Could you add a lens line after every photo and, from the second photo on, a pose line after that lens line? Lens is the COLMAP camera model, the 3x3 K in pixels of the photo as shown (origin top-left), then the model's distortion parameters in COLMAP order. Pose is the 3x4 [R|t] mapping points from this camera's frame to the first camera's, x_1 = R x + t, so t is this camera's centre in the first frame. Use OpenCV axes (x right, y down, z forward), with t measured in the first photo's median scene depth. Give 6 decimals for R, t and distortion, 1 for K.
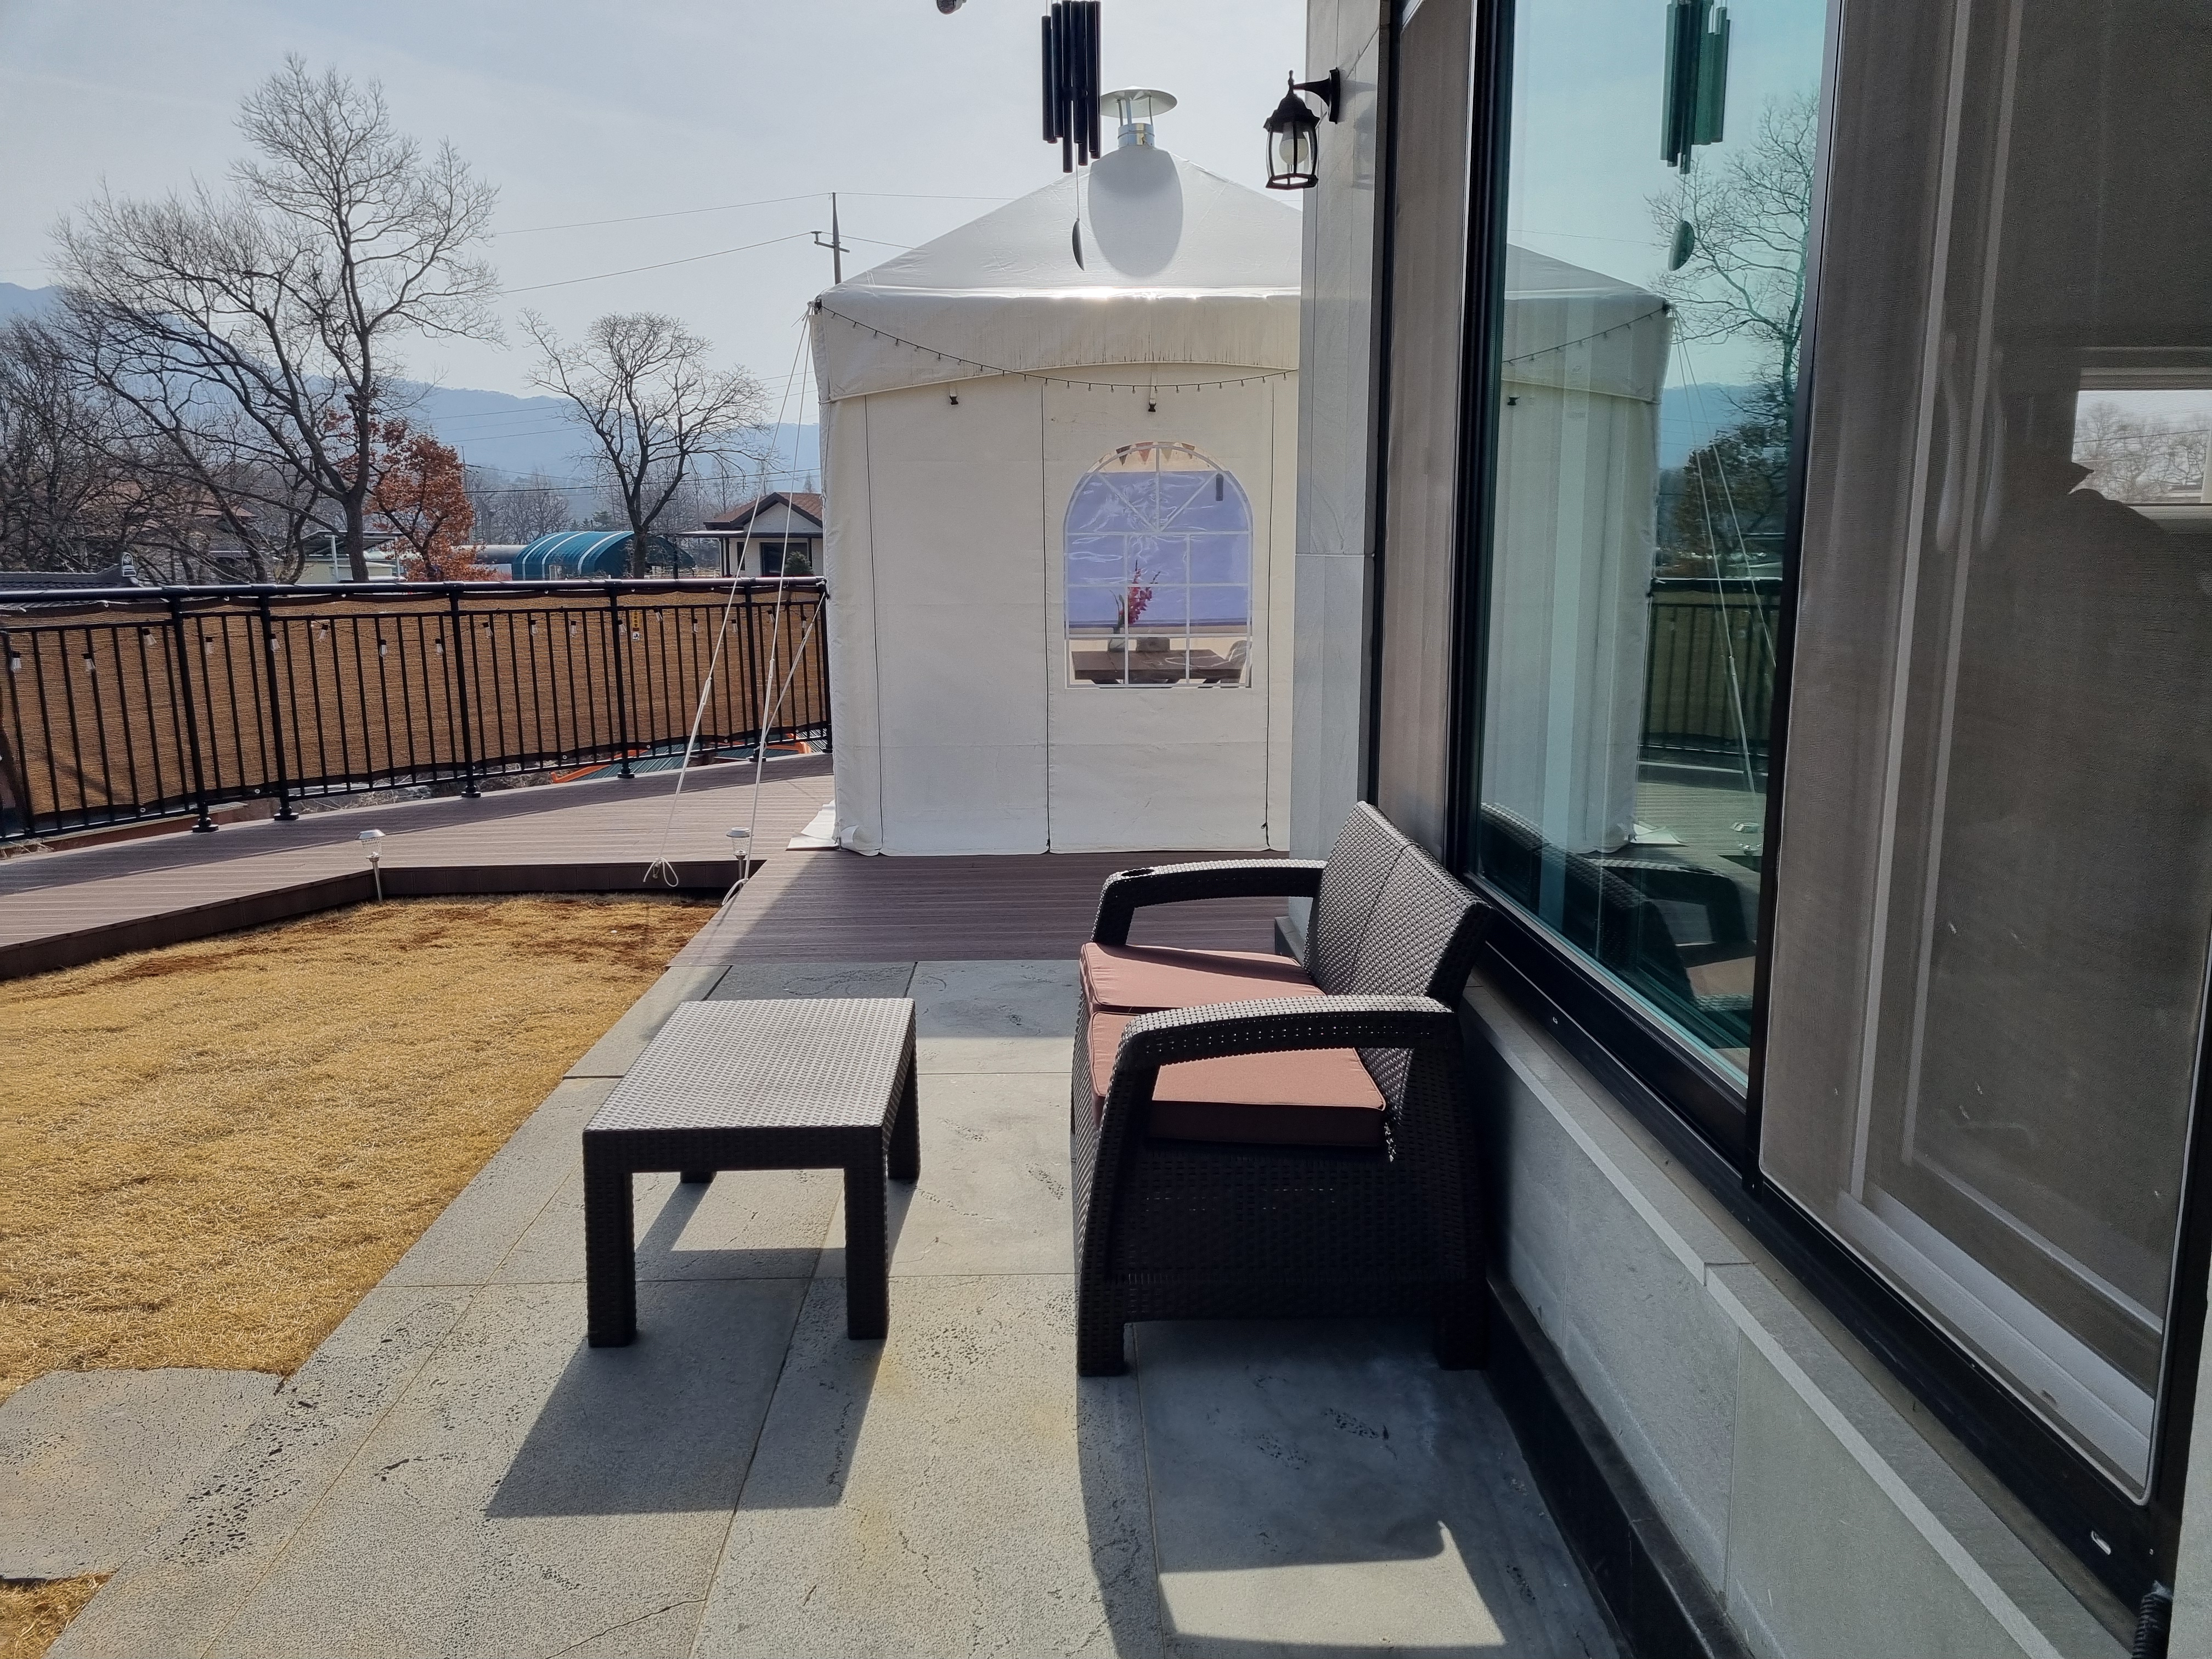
lens RADIAL K [[1648.1, 0, 1125.8], [0, 1648.1, 858.7], [0, 0, 1]] dist [0.094007, -0.089972]
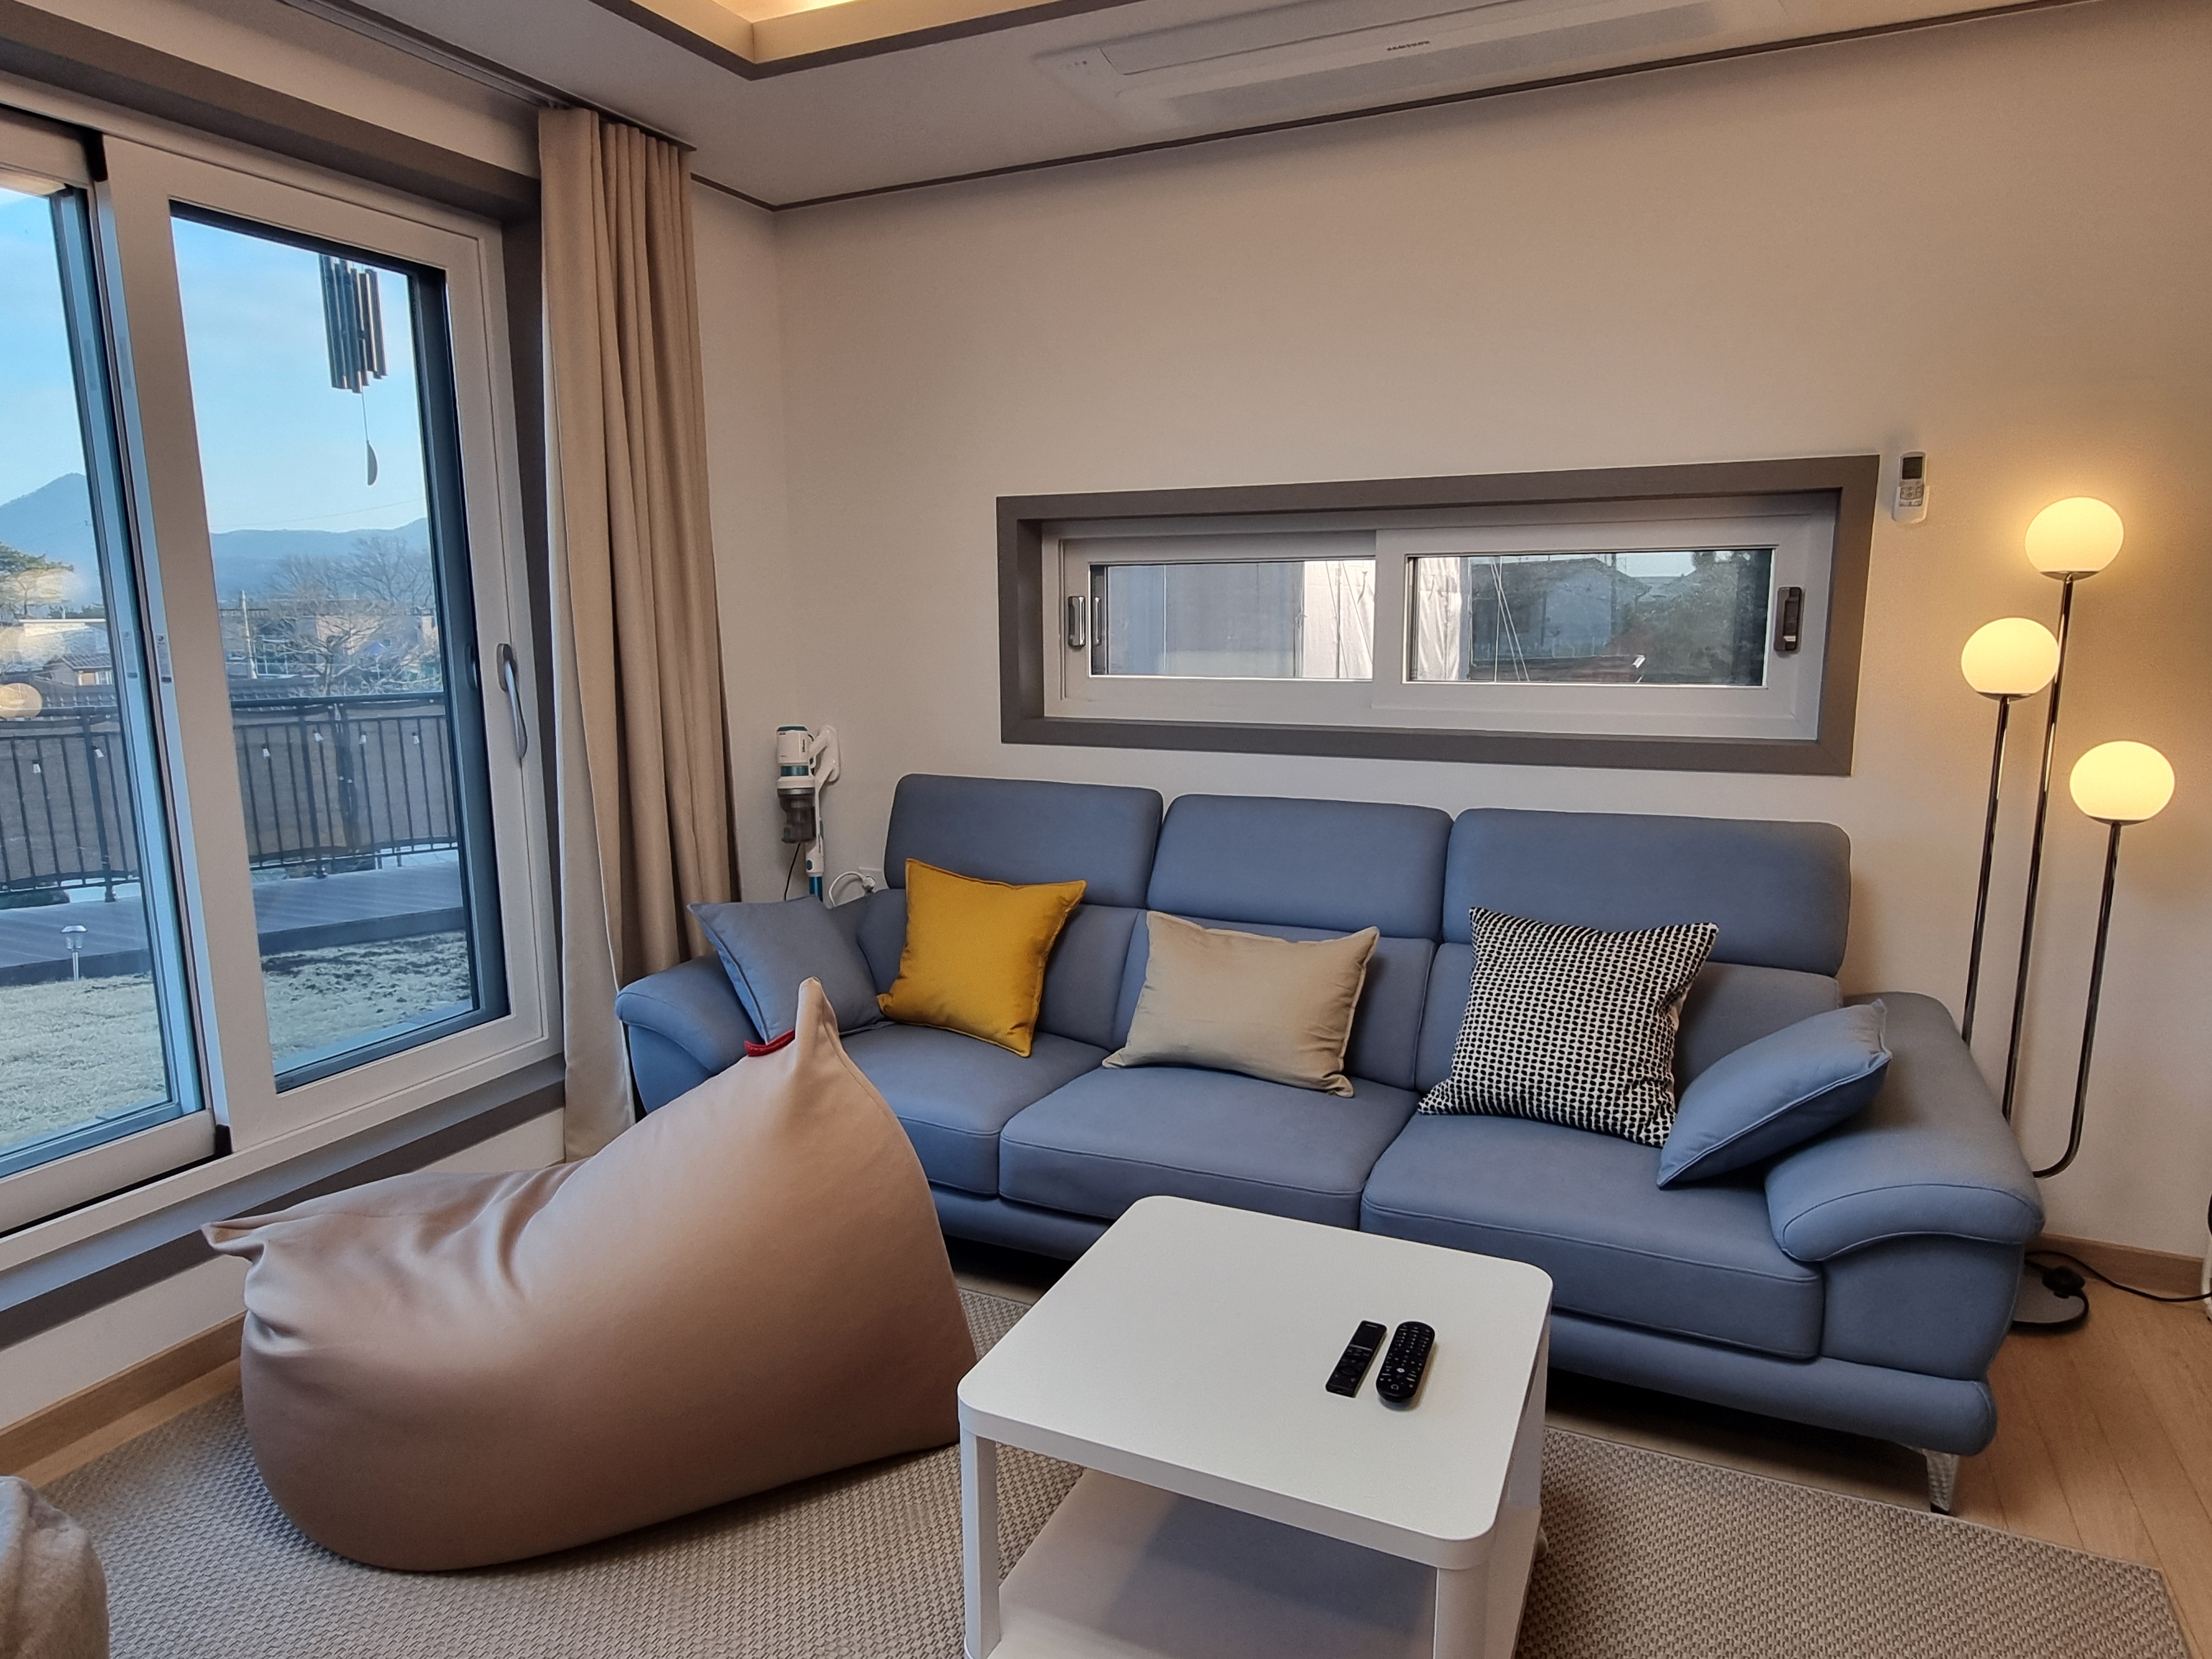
lens RADIAL K [[1343.6, 0, 1095.8], [0, 1343.6, 841.4], [0, 0, 1]] dist [0.000846, 0.000675]
pose [[0.888697, 0.074909, -0.452335, 0.402530], [-0.079702, 0.996783, 0.008483, -0.076833], [0.451515, 0.028513, 0.891808, 0.195413]]
